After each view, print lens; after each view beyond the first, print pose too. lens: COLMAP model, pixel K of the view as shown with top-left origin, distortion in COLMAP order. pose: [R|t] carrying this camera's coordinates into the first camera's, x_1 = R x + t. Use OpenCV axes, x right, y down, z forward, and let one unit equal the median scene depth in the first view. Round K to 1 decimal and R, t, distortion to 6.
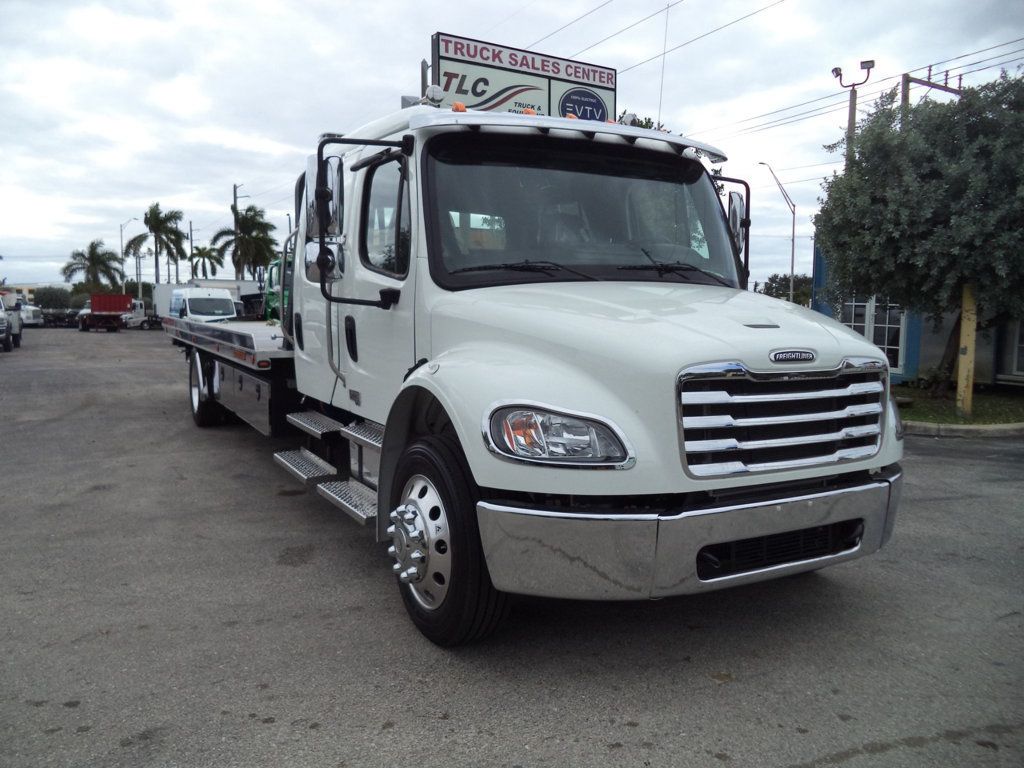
lens RADIAL K [[832.7, 0, 529.0], [0, 832.7, 384.7], [0, 0, 1]] dist [-0.036269, 0.014817]
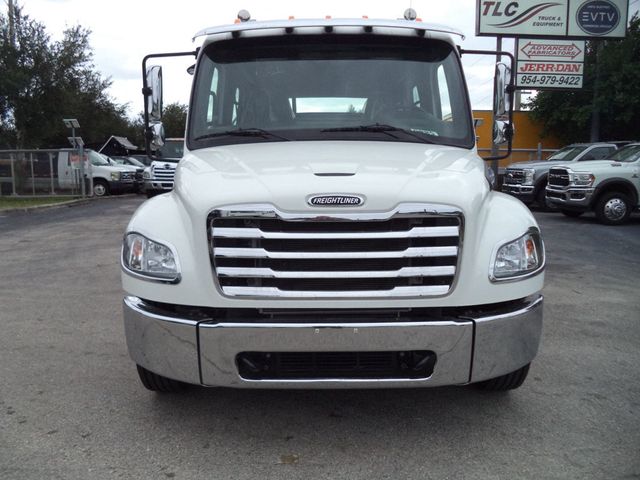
lens RADIAL K [[526.8, 0, 323.8], [0, 526.8, 241.7], [0, 0, 1]] dist [-0.033057, 0.012856]
pose [[0.875929, 0.058046, -0.478936, 0.112116], [-0.035874, 0.997824, 0.055324, -0.002980], [0.481105, -0.031278, 0.876105, 0.061244]]
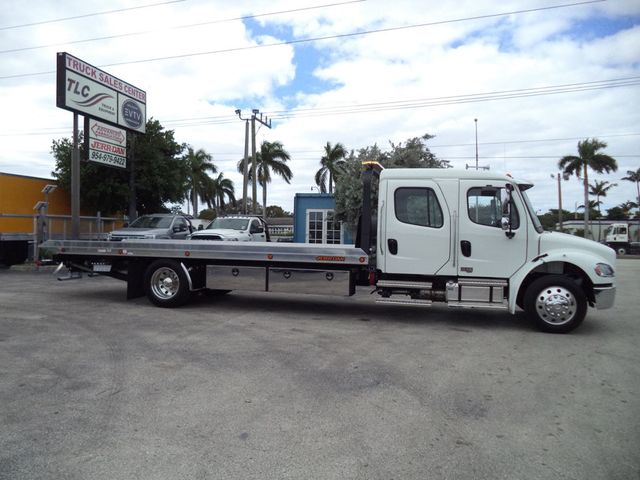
lens RADIAL K [[516.6, 0, 319.0], [0, 516.6, 239.4], [0, 0, 1]] dist [-0.032512, 0.001284]
pose [[0.702006, -0.010933, 0.712087, -0.452366], [0.061698, 0.997056, -0.045517, -0.009649], [-0.709493, 0.075888, 0.700614, 0.034447]]
